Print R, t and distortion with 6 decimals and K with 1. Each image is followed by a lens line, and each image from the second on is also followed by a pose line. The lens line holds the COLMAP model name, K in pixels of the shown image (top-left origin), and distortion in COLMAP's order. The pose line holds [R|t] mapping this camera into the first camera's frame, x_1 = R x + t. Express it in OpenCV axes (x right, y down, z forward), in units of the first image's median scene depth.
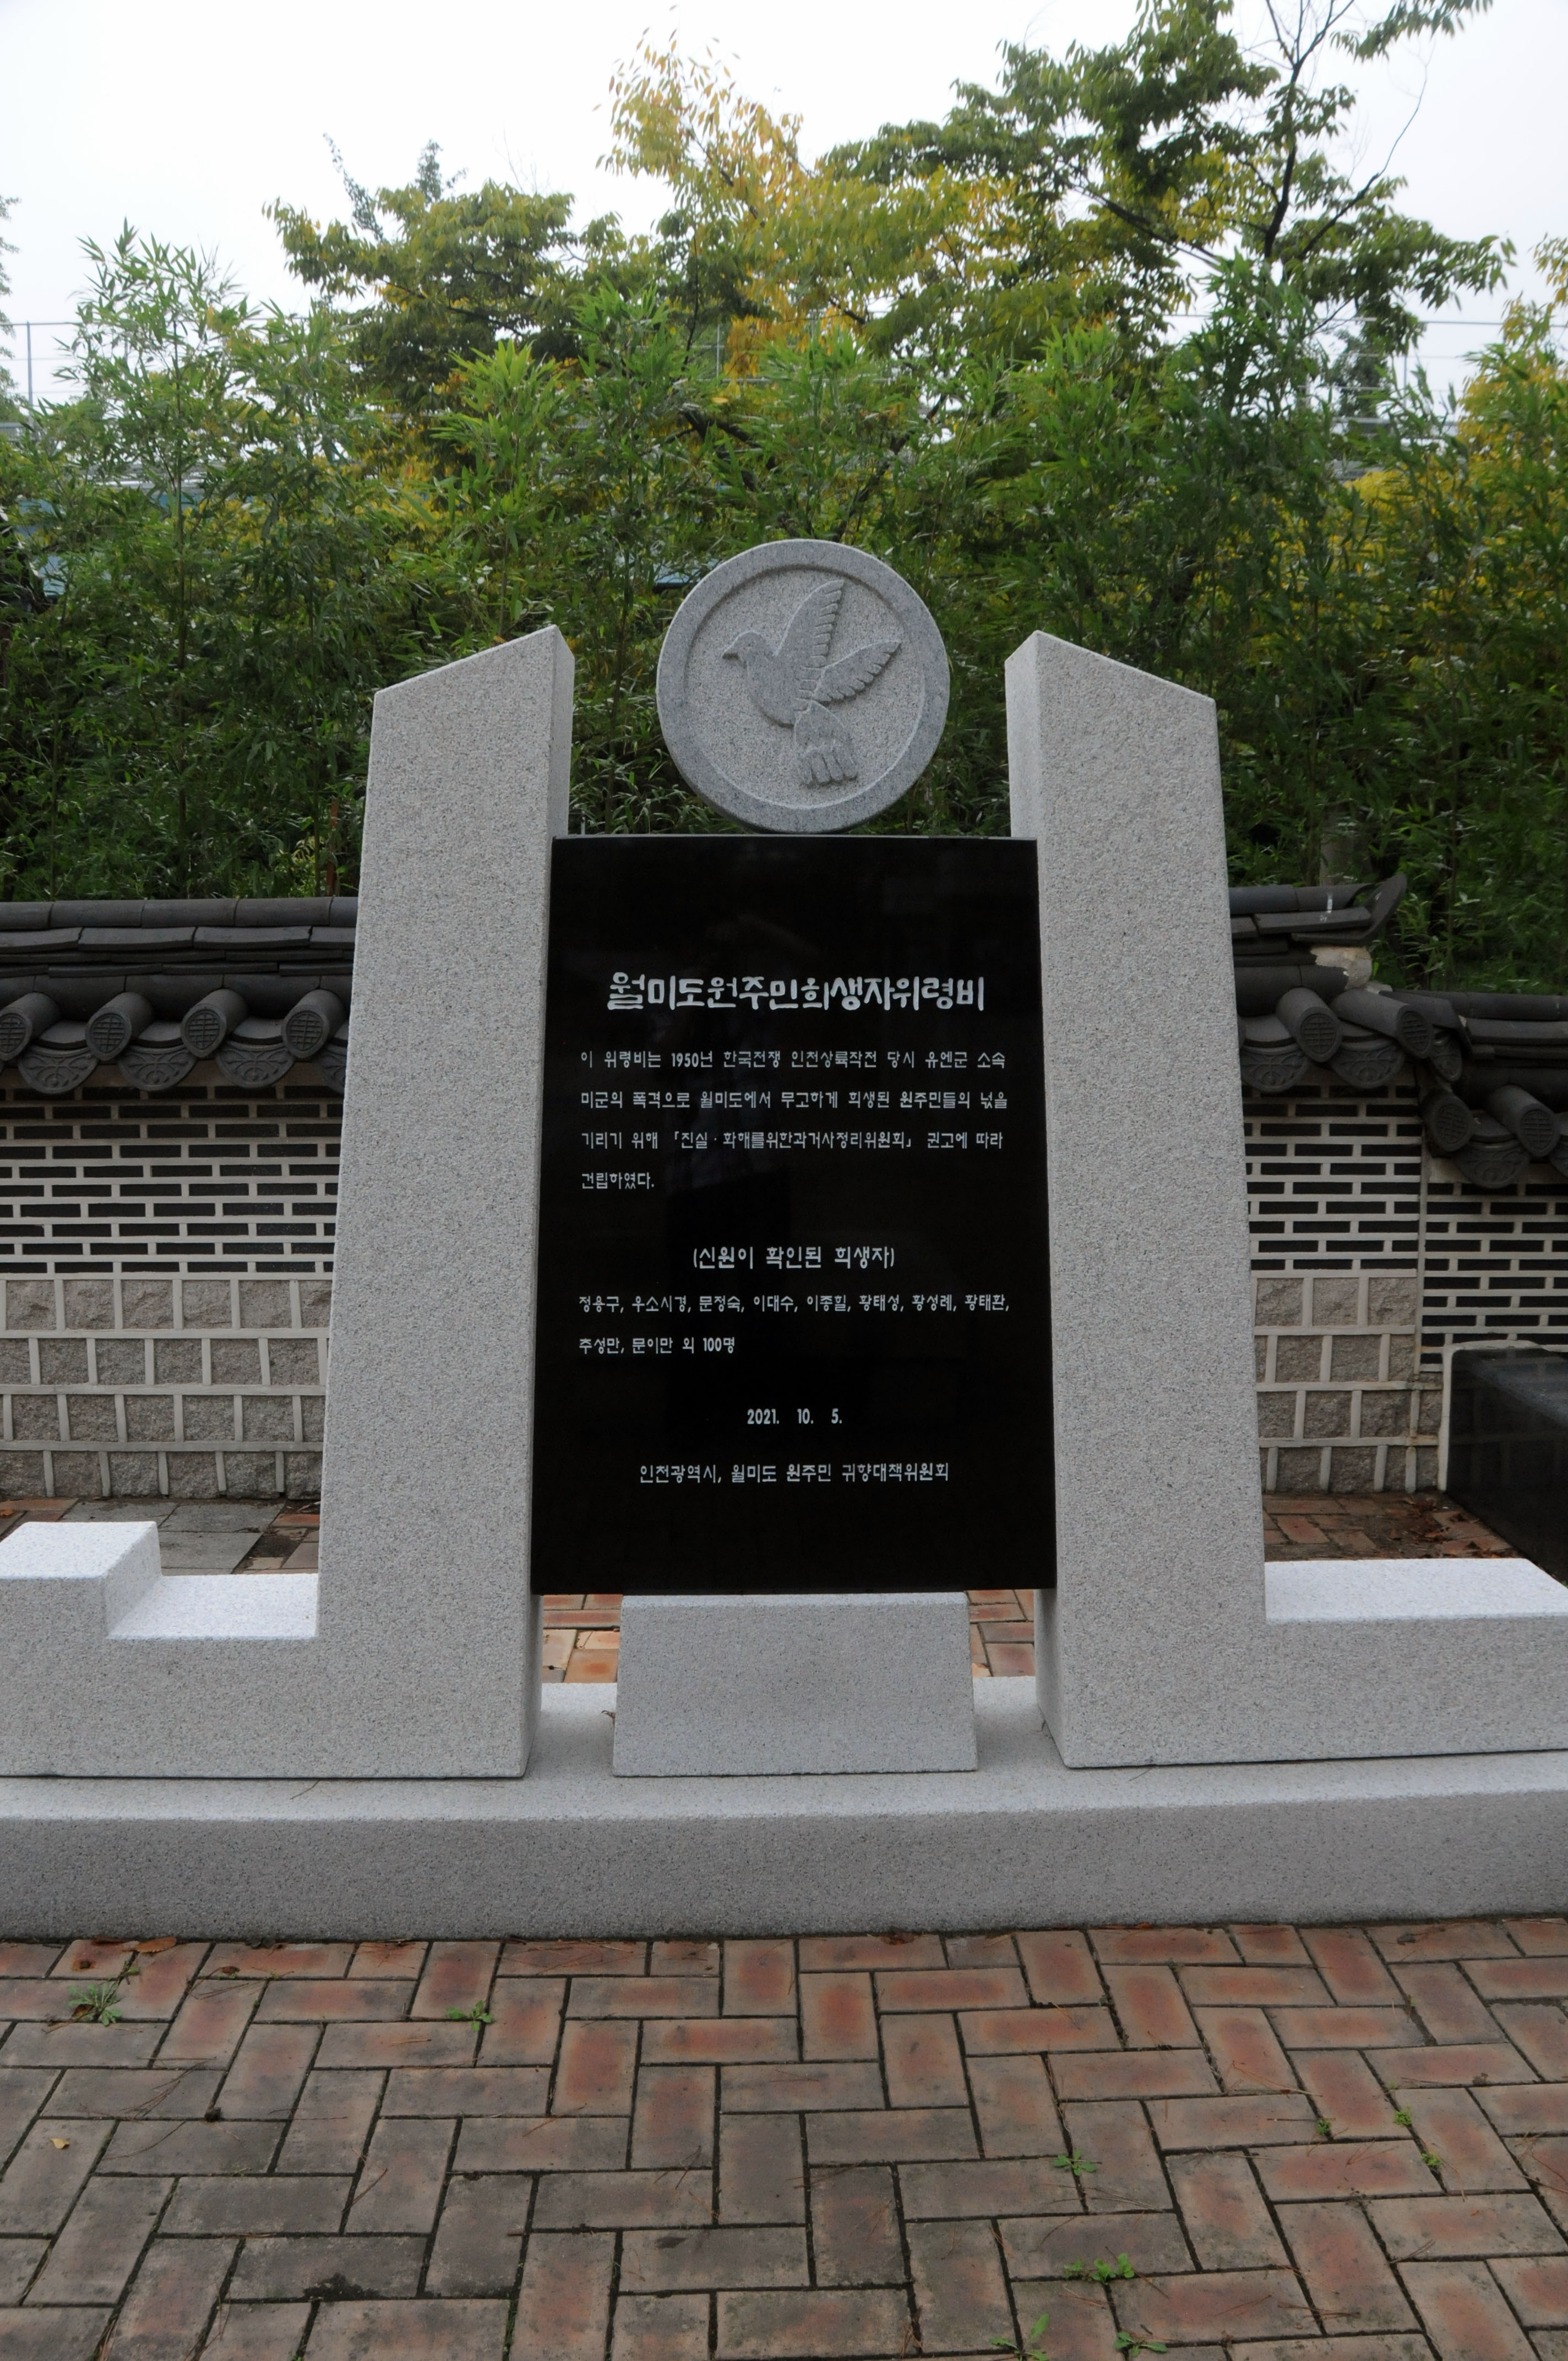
lens RADIAL K [[1856.6, 0, 827.5], [0, 1856.6, 1220.8], [0, 0, 1]] dist [-0.127767, 0.031734]
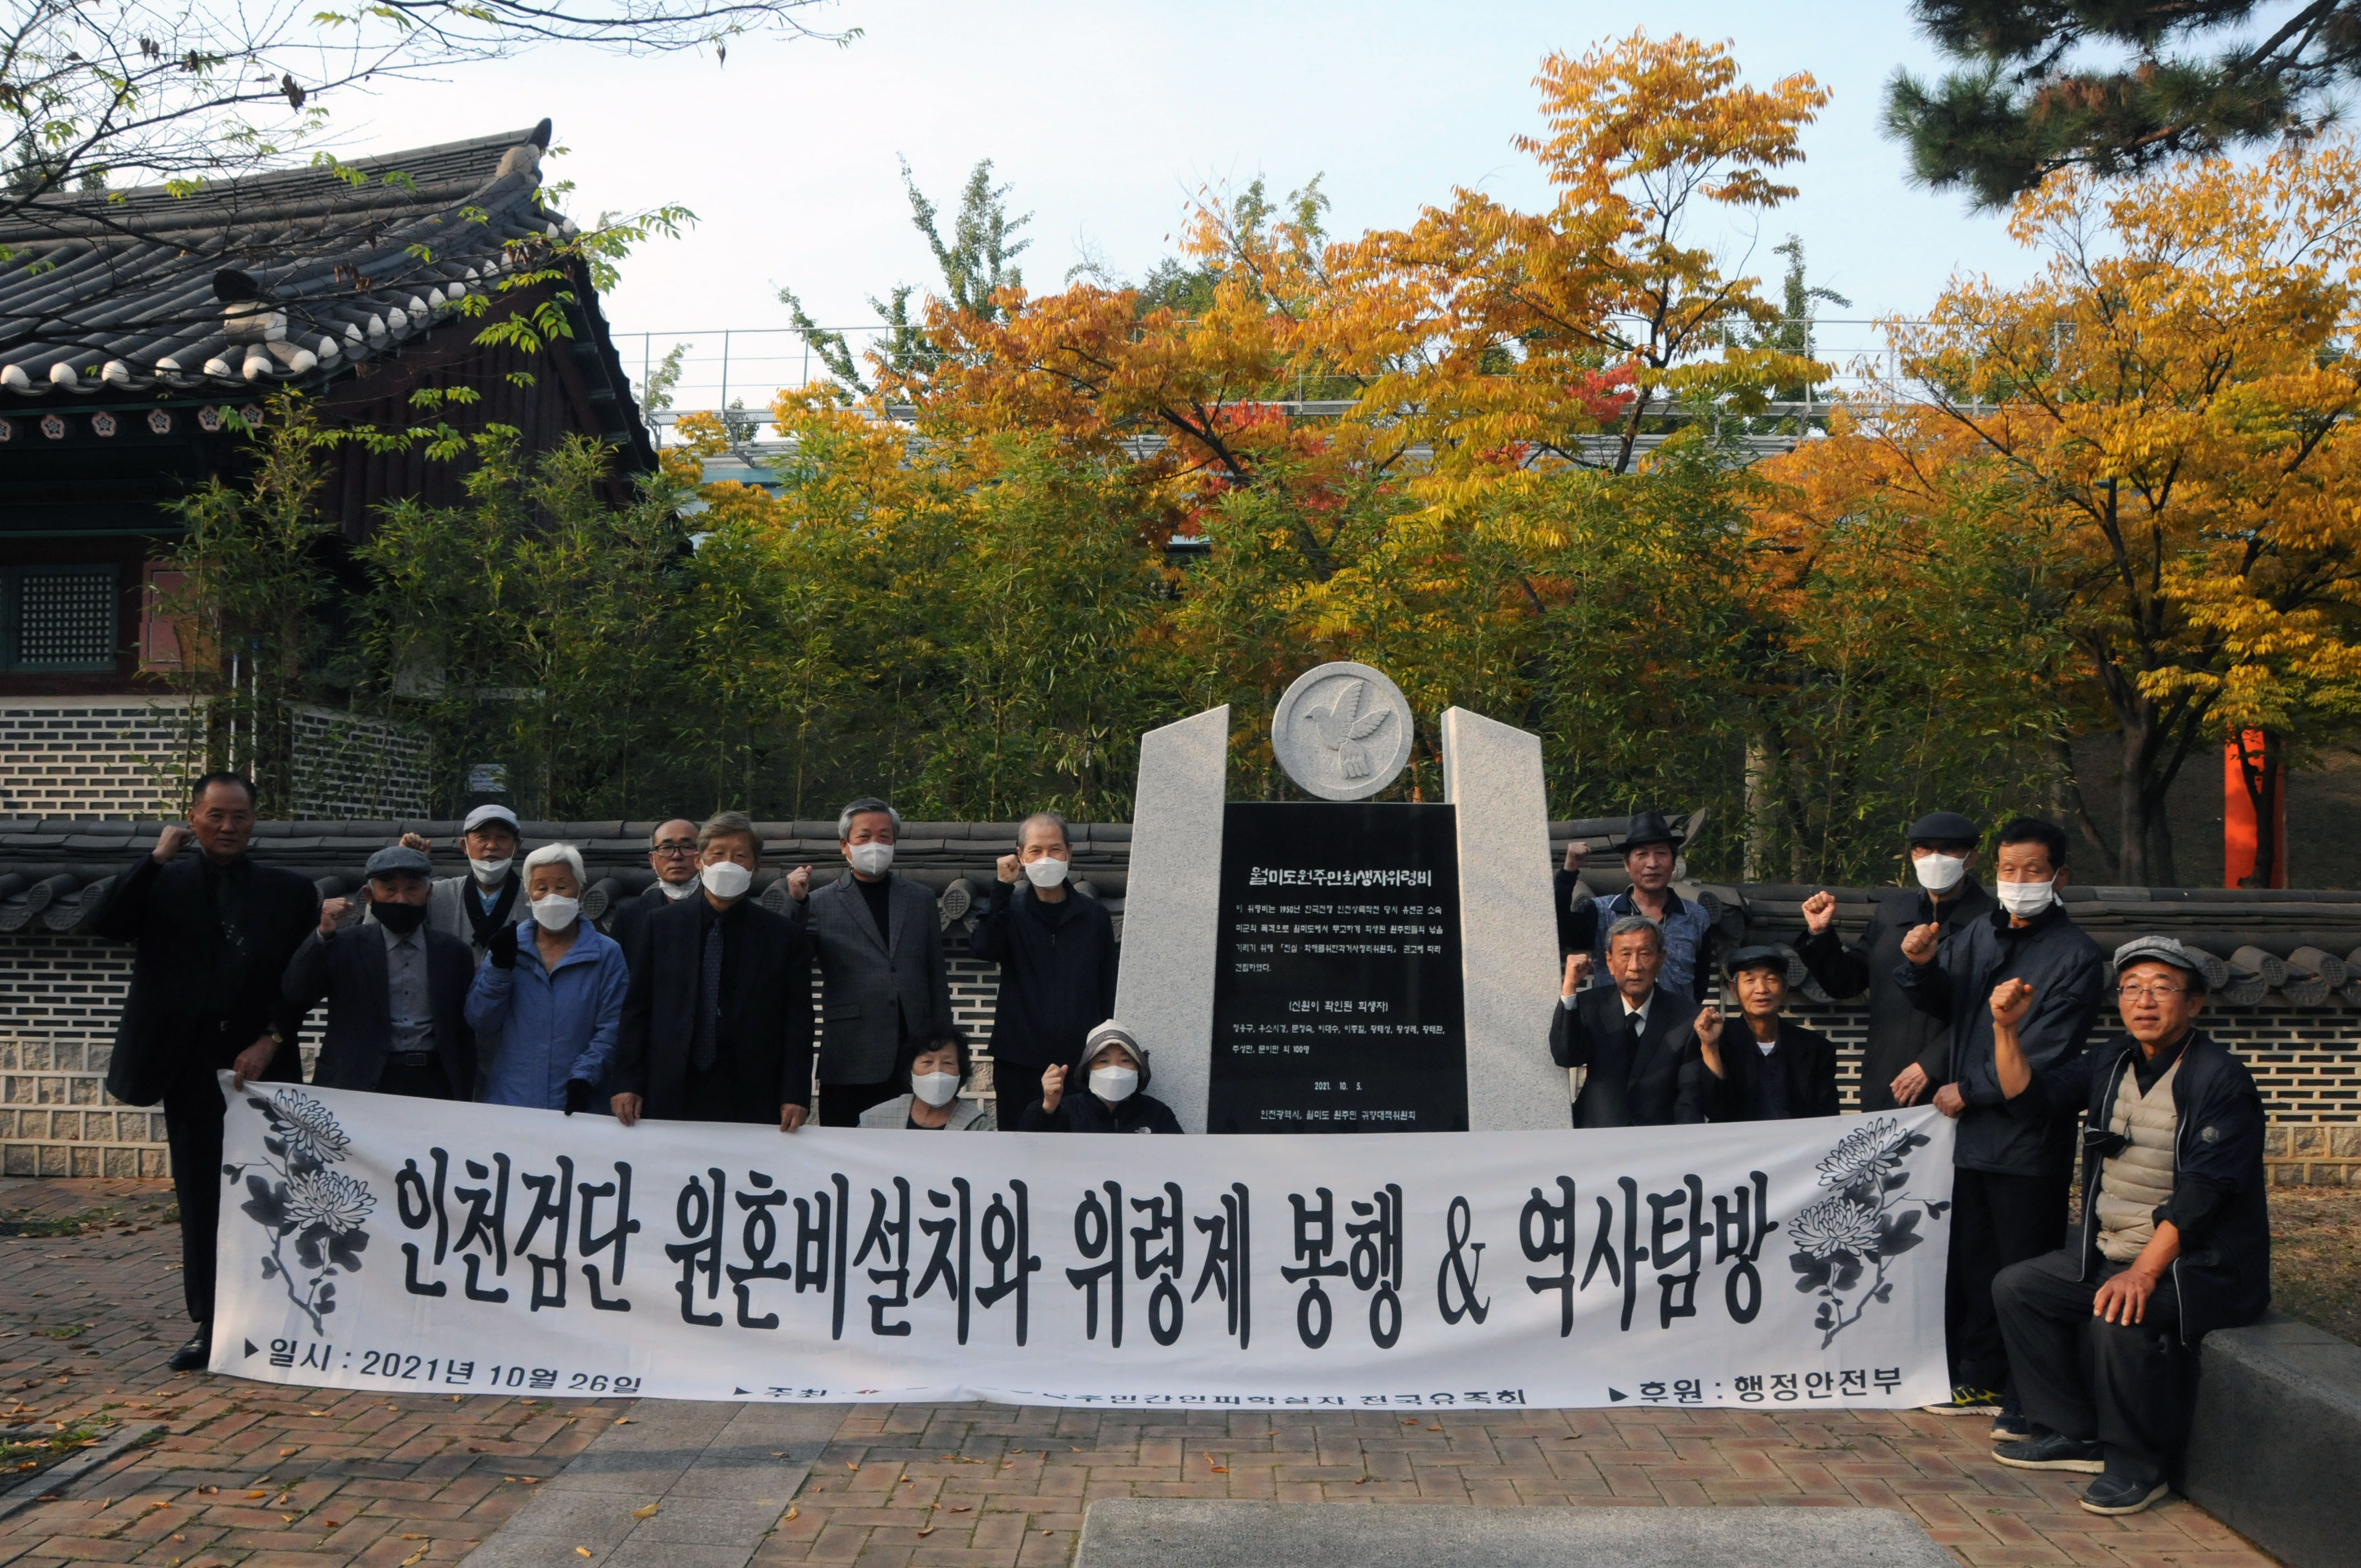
lens RADIAL K [[1856.6, 0, 1193.3], [0, 1856.6, 790.1], [0, 0, 1]] dist [-0.127767, 0.031734]
pose [[0.998098, 0.001215, -0.061641, -0.050822], [-0.012426, 0.983254, -0.181816, 0.153571], [0.060387, 0.182236, 0.981399, -1.020944]]
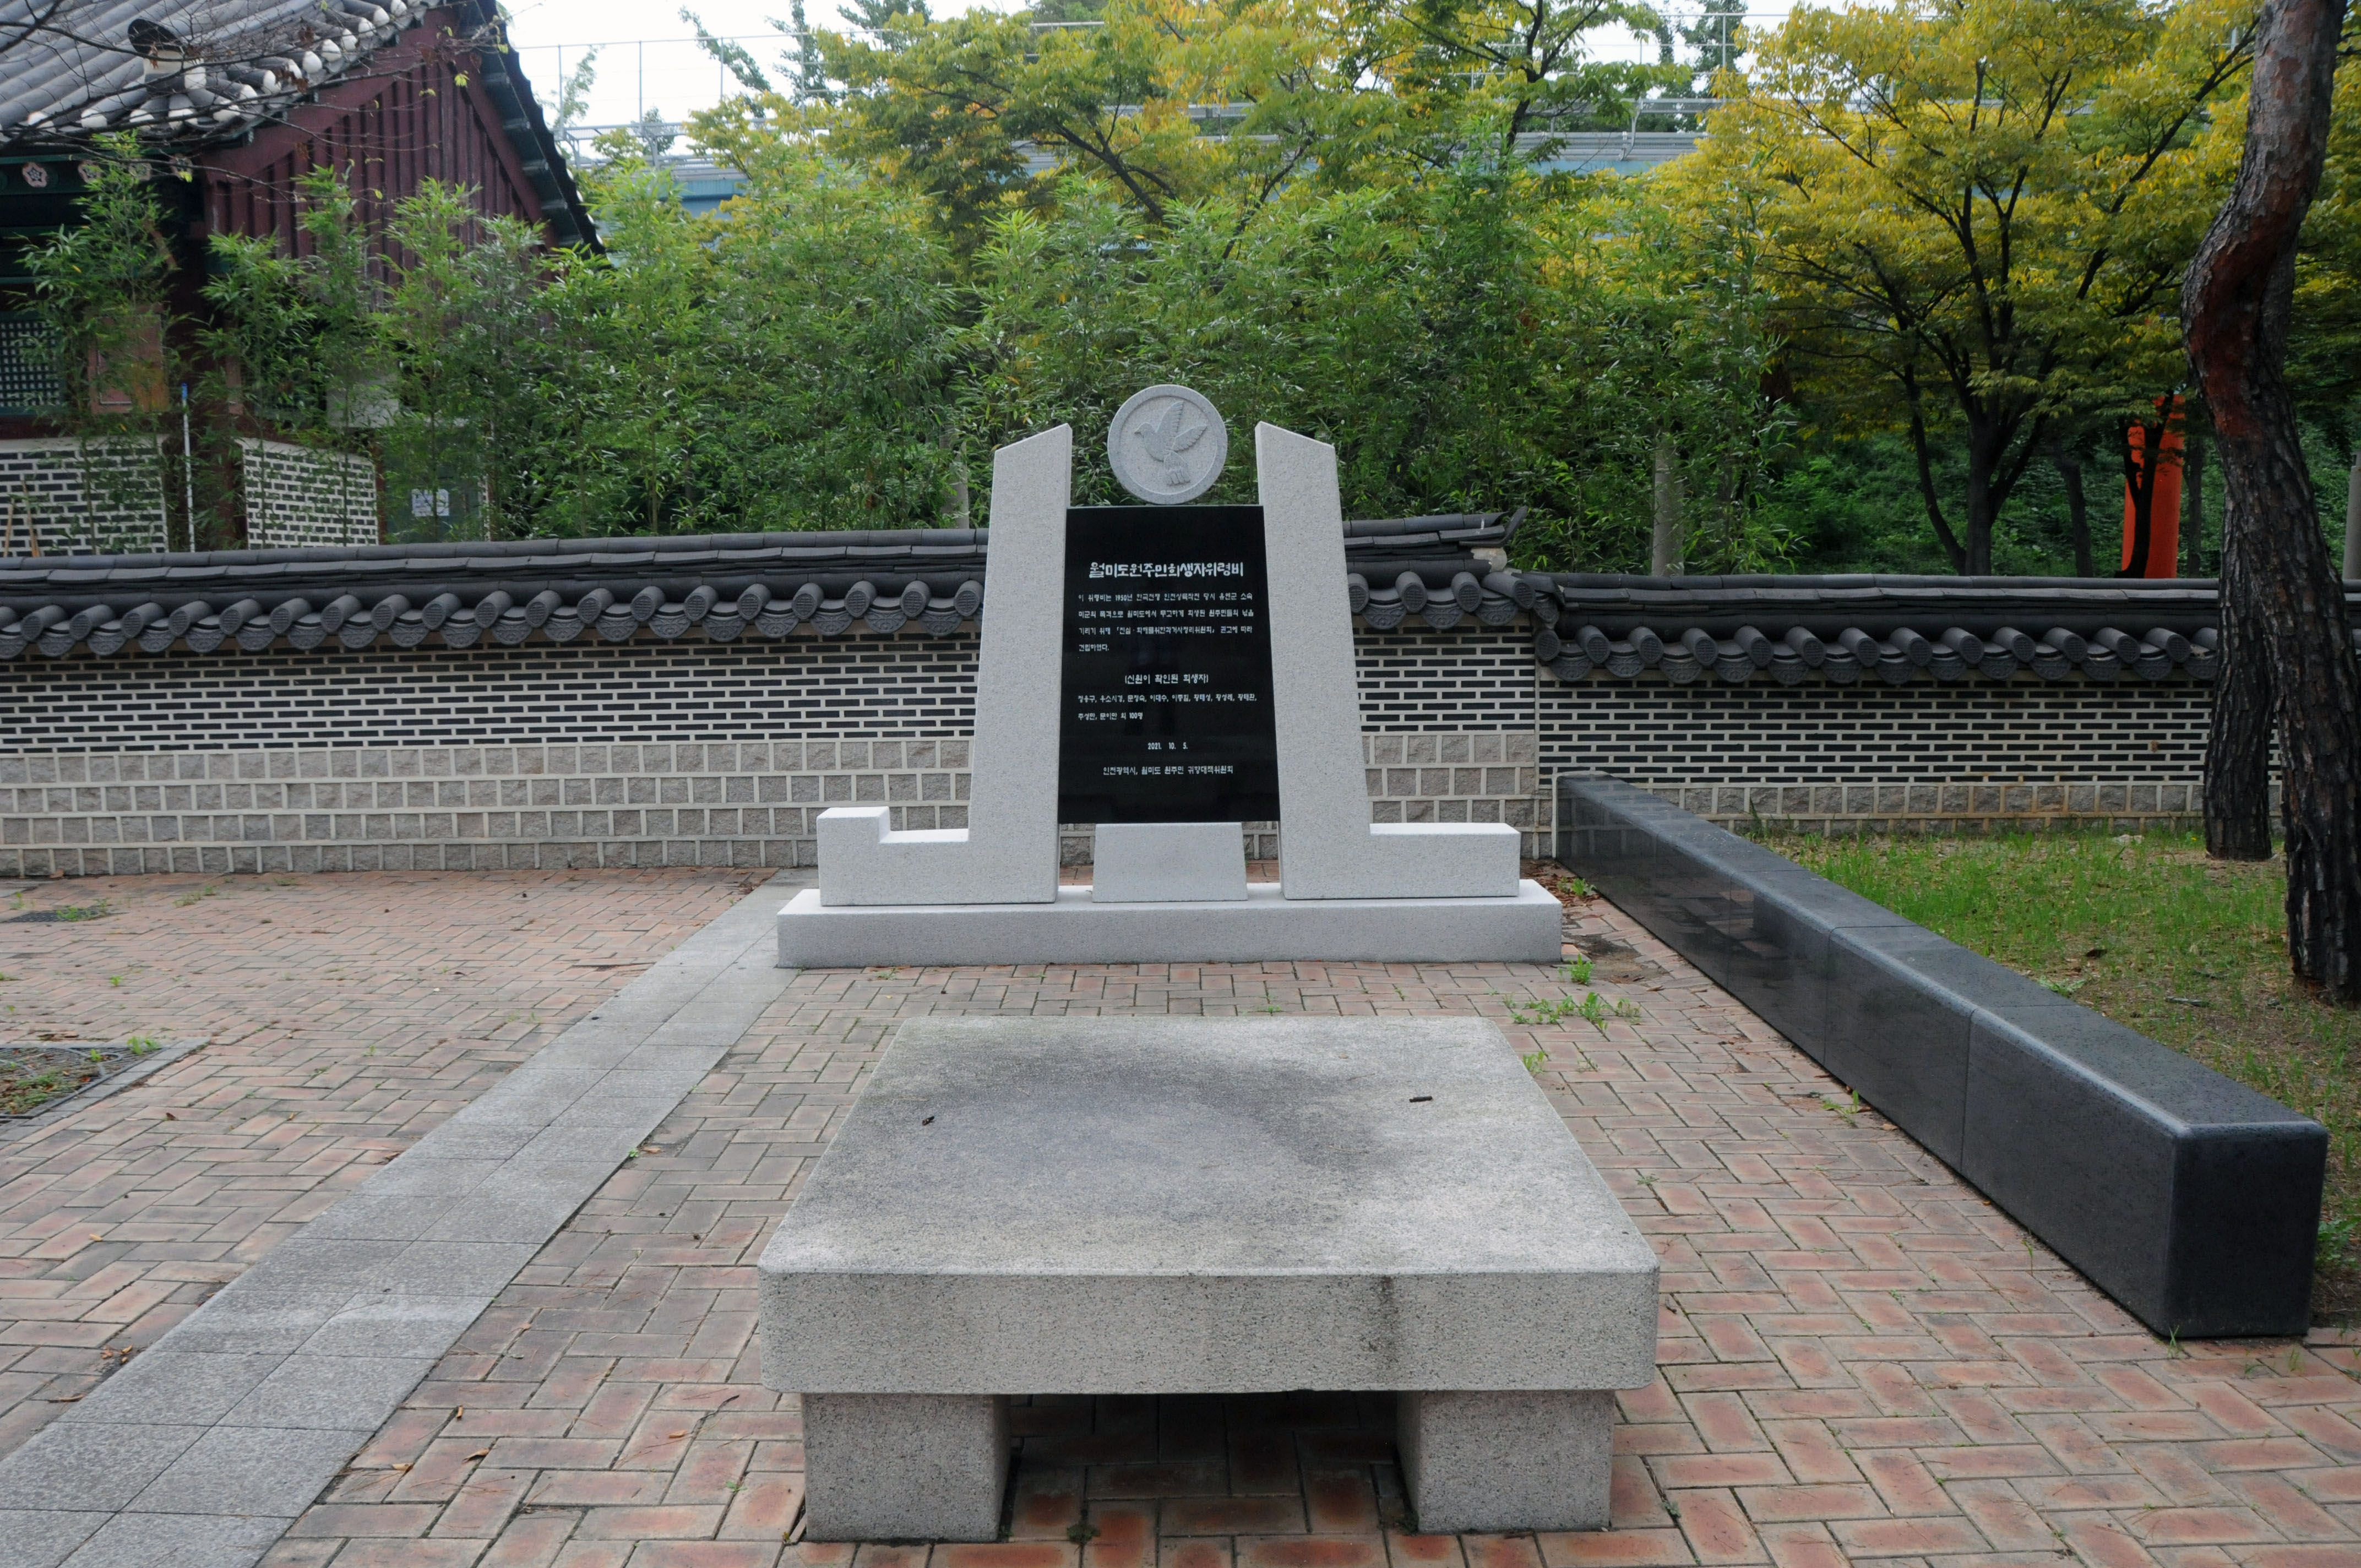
lens RADIAL K [[1856.6, 0, 1189.4], [0, 1856.6, 806.4], [0, 0, 1]] dist [-0.127767, 0.031734]
pose [[0.999241, -0.009835, -0.037703, 0.098582], [0.009272, 0.999843, -0.015077, 0.216733], [0.037845, 0.014716, 0.999175, -1.379555]]
